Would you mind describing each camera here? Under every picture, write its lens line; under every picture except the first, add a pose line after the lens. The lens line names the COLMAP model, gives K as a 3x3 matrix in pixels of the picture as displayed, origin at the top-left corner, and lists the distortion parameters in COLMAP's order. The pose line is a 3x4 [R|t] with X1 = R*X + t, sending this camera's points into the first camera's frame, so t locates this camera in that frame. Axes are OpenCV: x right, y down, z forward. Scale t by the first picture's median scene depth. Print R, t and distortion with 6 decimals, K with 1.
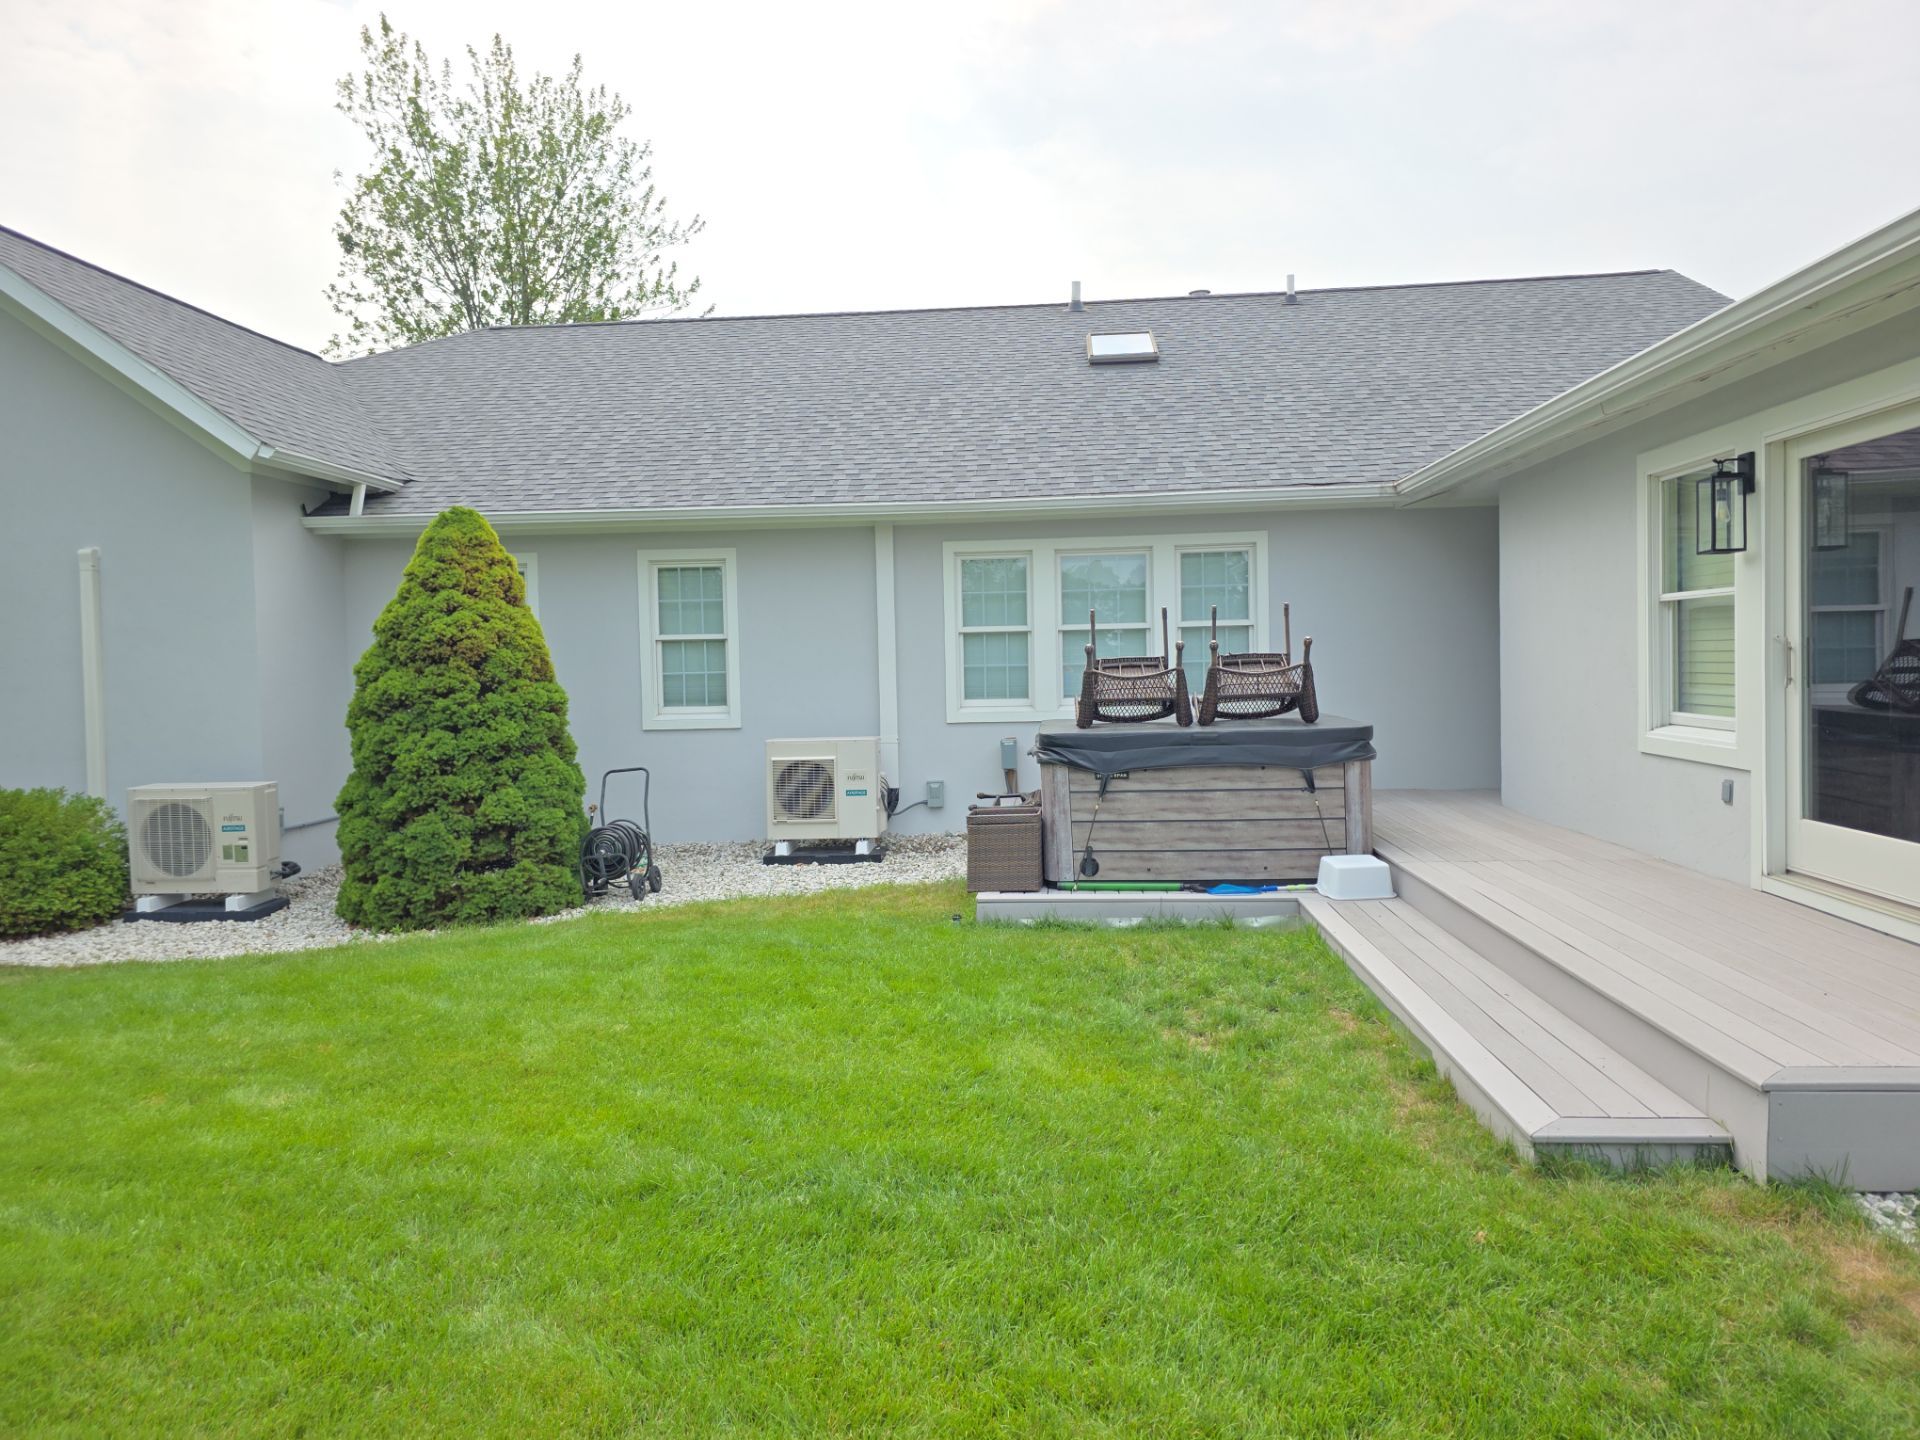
lens RADIAL K [[1276.5, 0, 956.1], [0, 1276.5, 706.2], [0, 0, 1]] dist [0.045132, -0.044788]
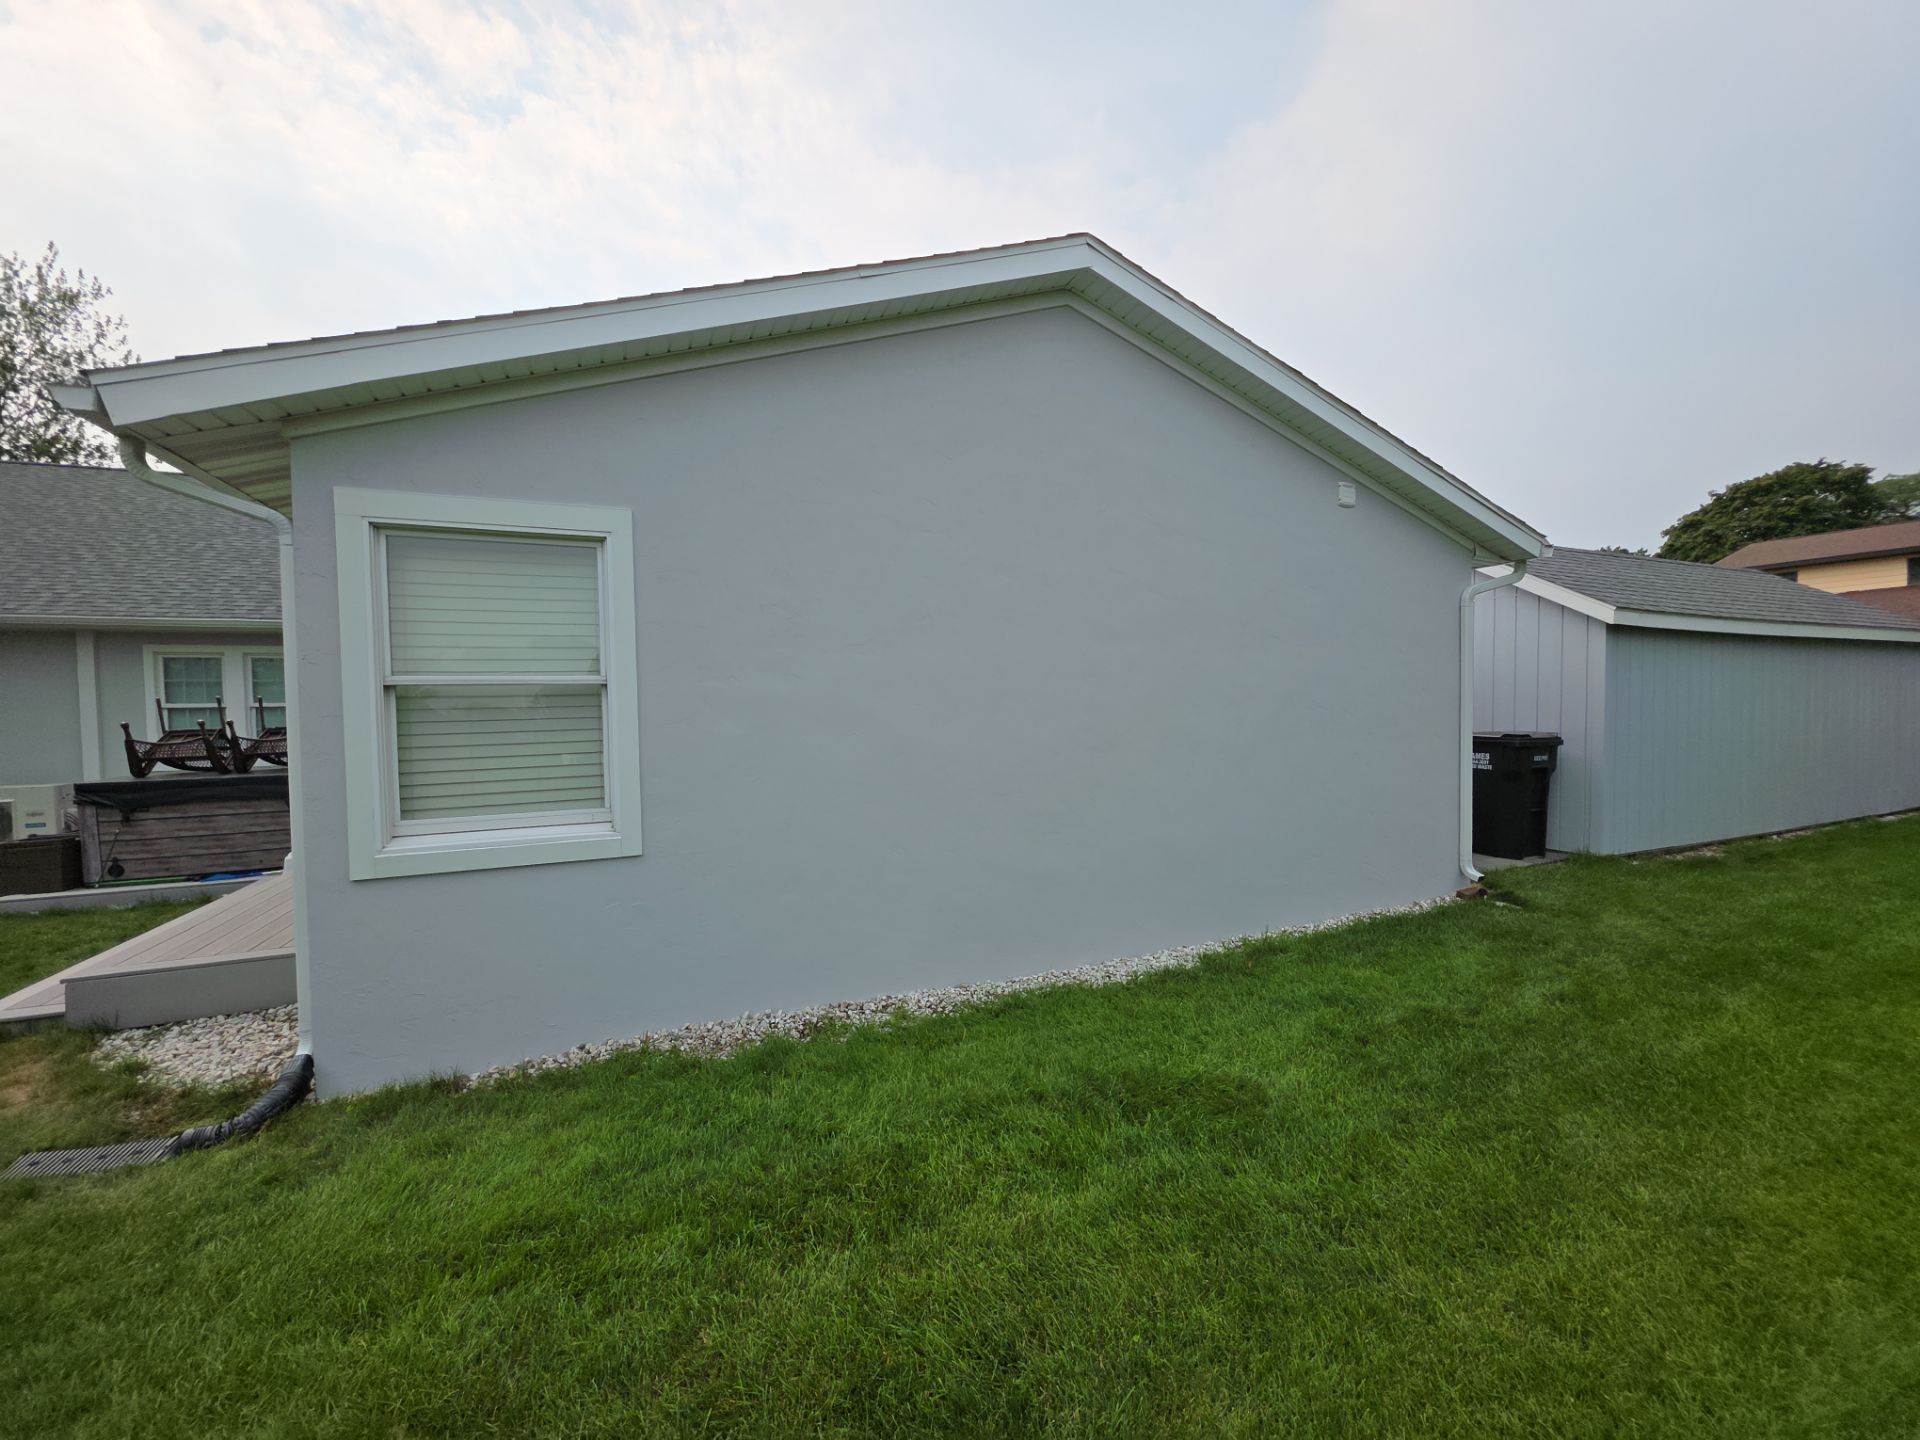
lens RADIAL K [[760.3, 0, 955.2], [0, 760.3, 728.9], [0, 0, 1]] dist [0.010939, -0.008365]
pose [[0.880207, -0.006111, 0.474551, 0.560732], [0.014013, 0.999816, -0.013116, -0.016118], [-0.474384, 0.018195, 0.880130, -0.266067]]
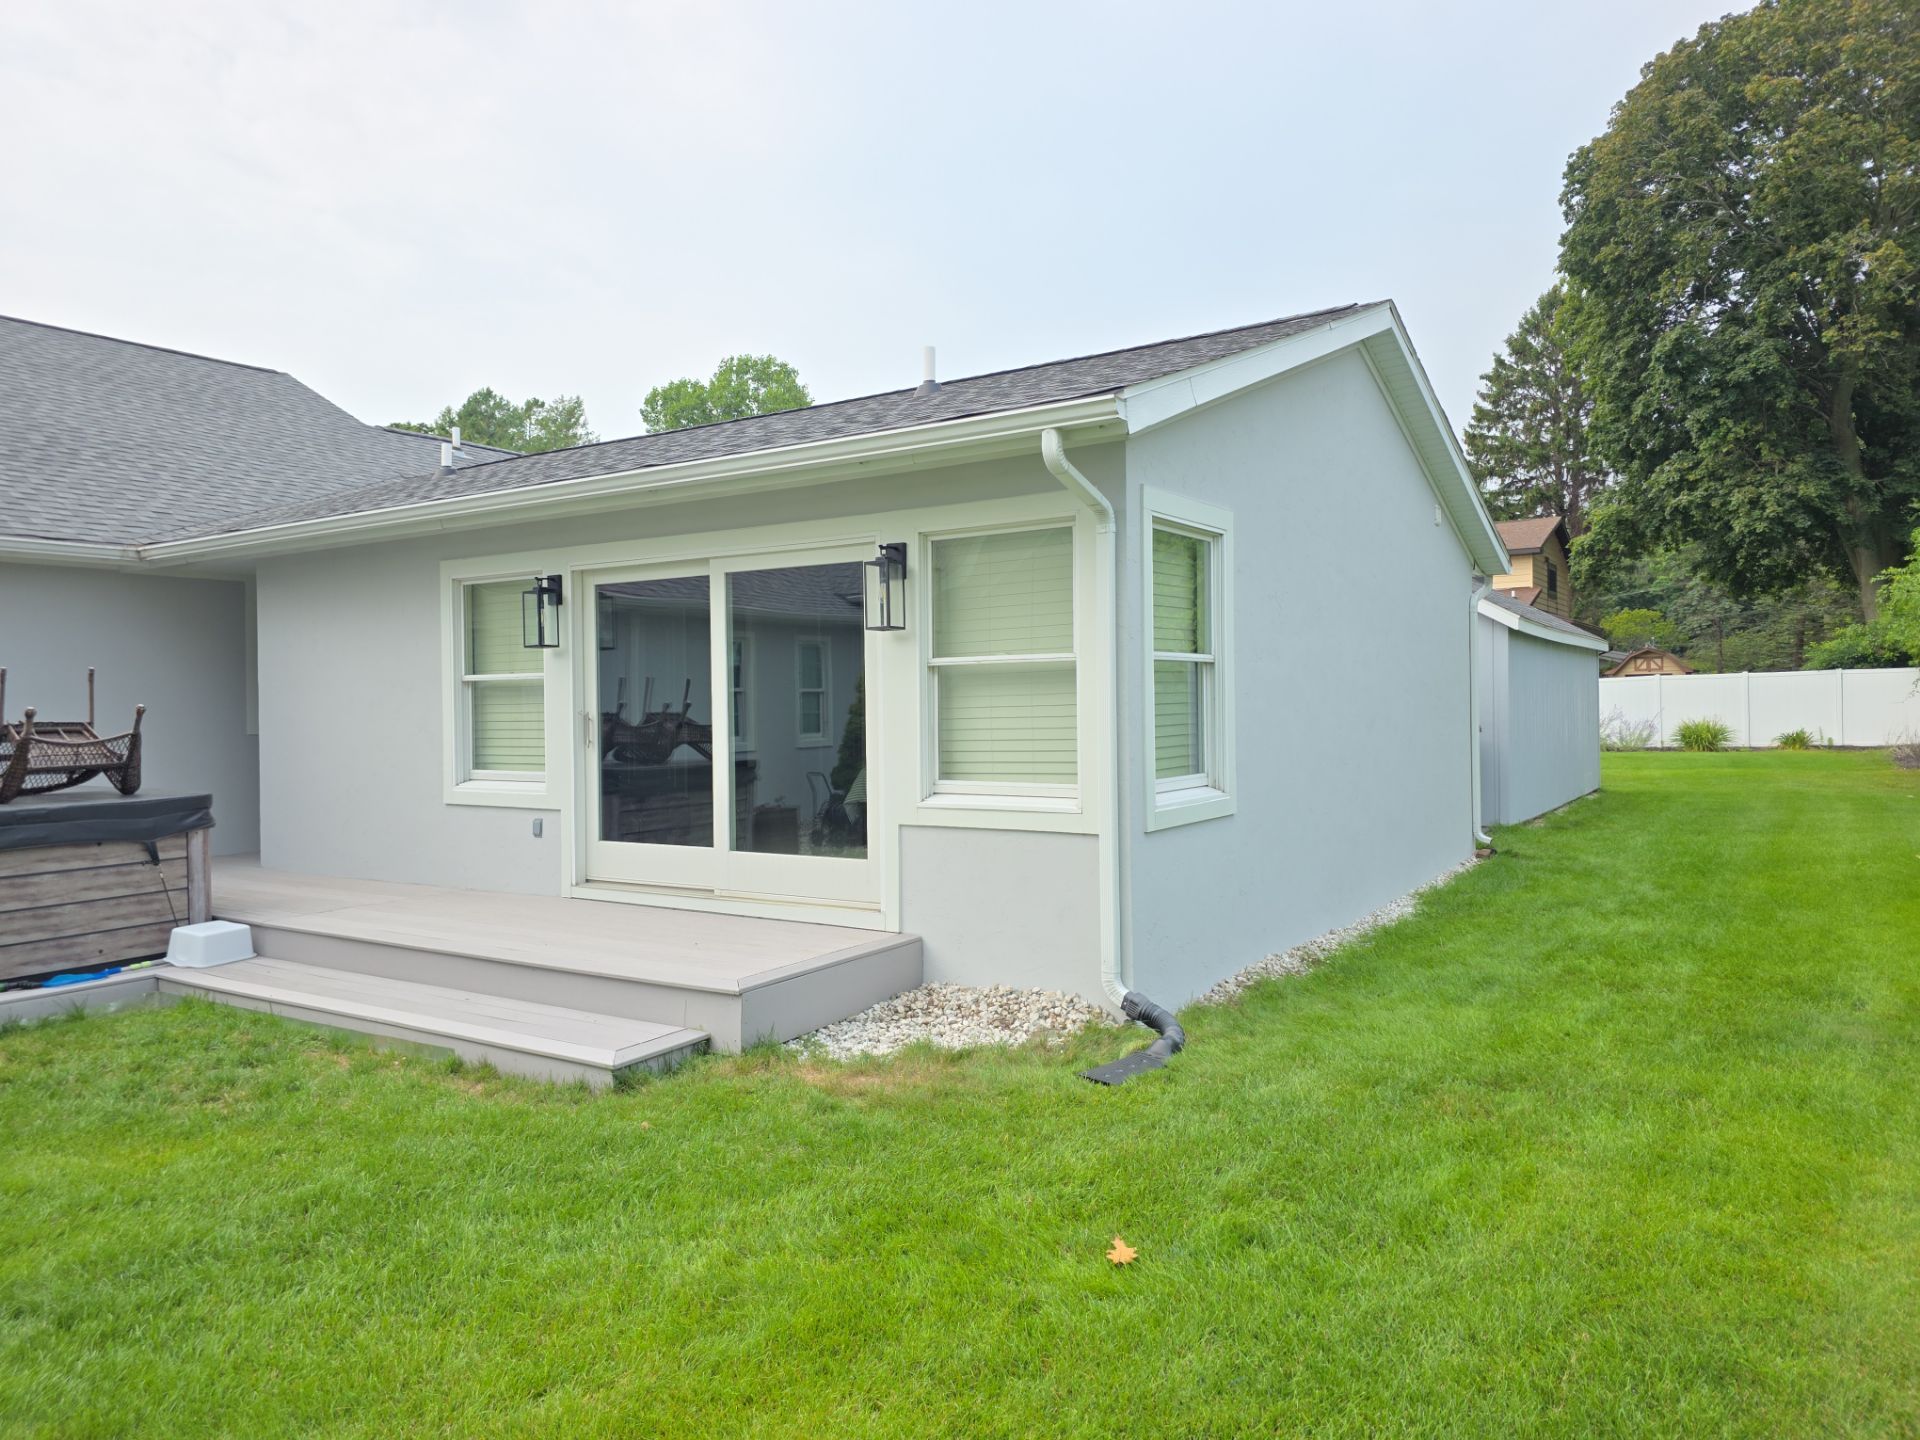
lens RADIAL K [[1276.5, 0, 956.1], [0, 1276.5, 706.2], [0, 0, 1]] dist [0.045132, -0.044788]
pose [[0.478932, 0.013930, 0.877742, -0.291755], [0.035422, 0.998753, -0.035178, 0.002961], [-0.877137, 0.047940, 0.477841, -0.005846]]
